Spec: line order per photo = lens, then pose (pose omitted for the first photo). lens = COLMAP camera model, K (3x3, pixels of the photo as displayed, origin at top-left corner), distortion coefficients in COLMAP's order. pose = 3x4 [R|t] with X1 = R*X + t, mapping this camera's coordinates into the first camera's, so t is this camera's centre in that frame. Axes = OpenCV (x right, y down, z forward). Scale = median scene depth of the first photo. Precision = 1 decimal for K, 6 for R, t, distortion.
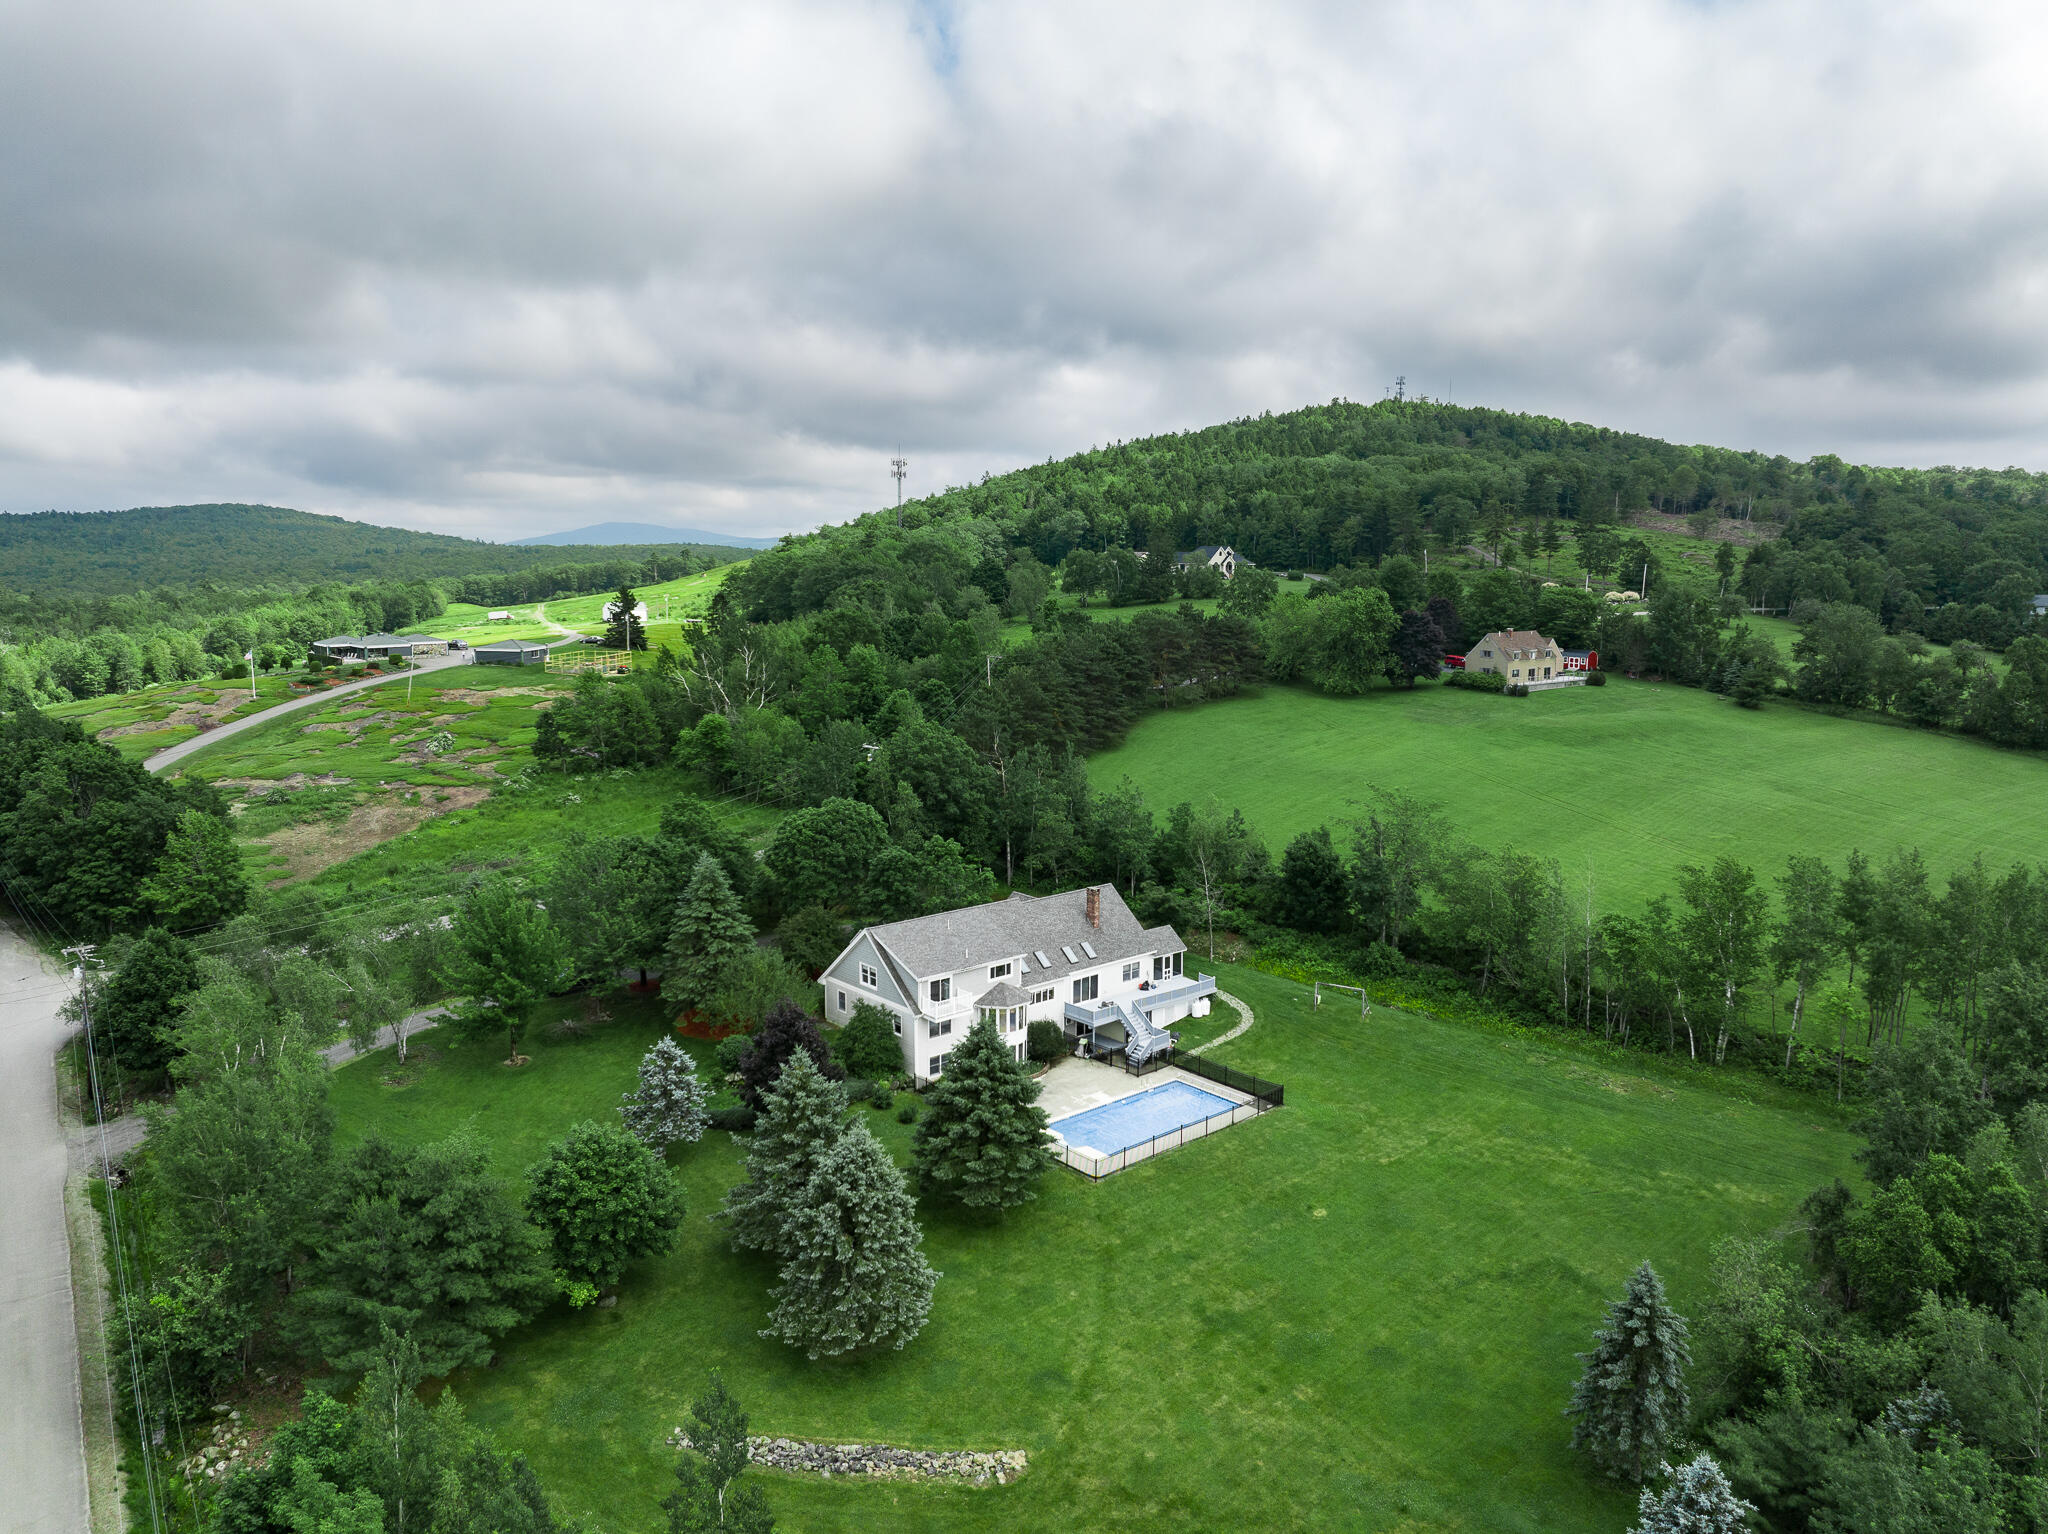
lens RADIAL K [[1480.7, 0, 1026.6], [0, 1480.7, 759.1], [0, 0, 1]] dist [-0.035464, 0.002157]
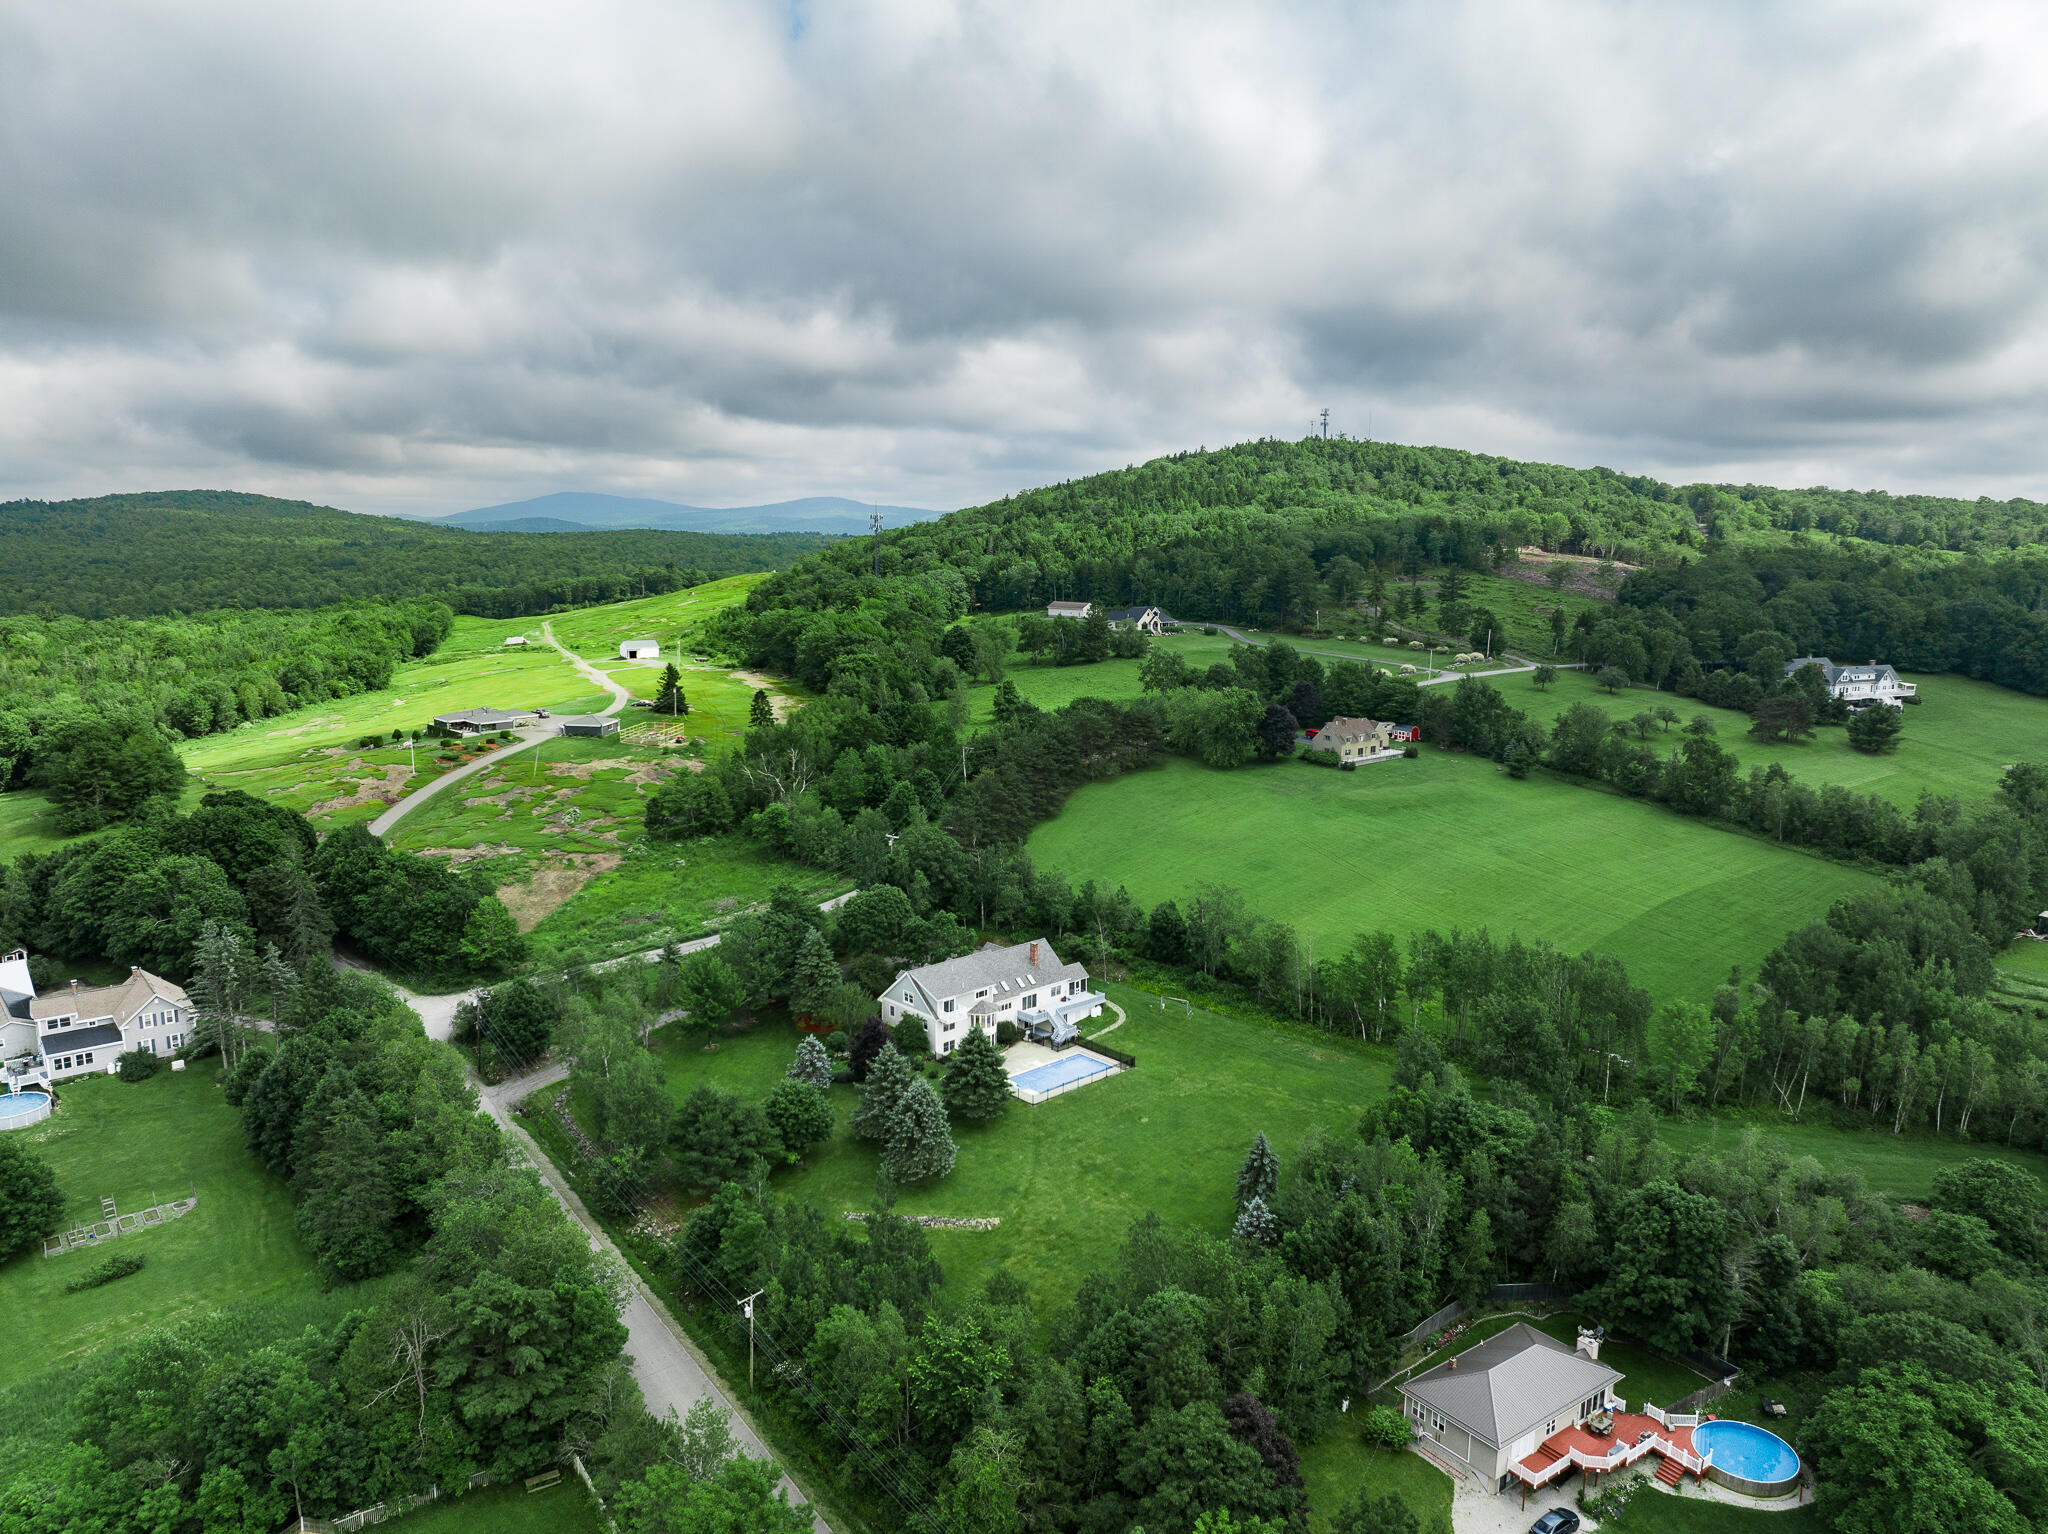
lens RADIAL K [[1480.7, 0, 1026.6], [0, 1480.7, 759.1], [0, 0, 1]] dist [-0.035464, 0.002157]
pose [[0.999582, -0.004661, 0.028529, -0.011636], [0.004031, 0.999747, 0.022110, -0.163441], [-0.028625, -0.021986, 0.999348, -0.712147]]
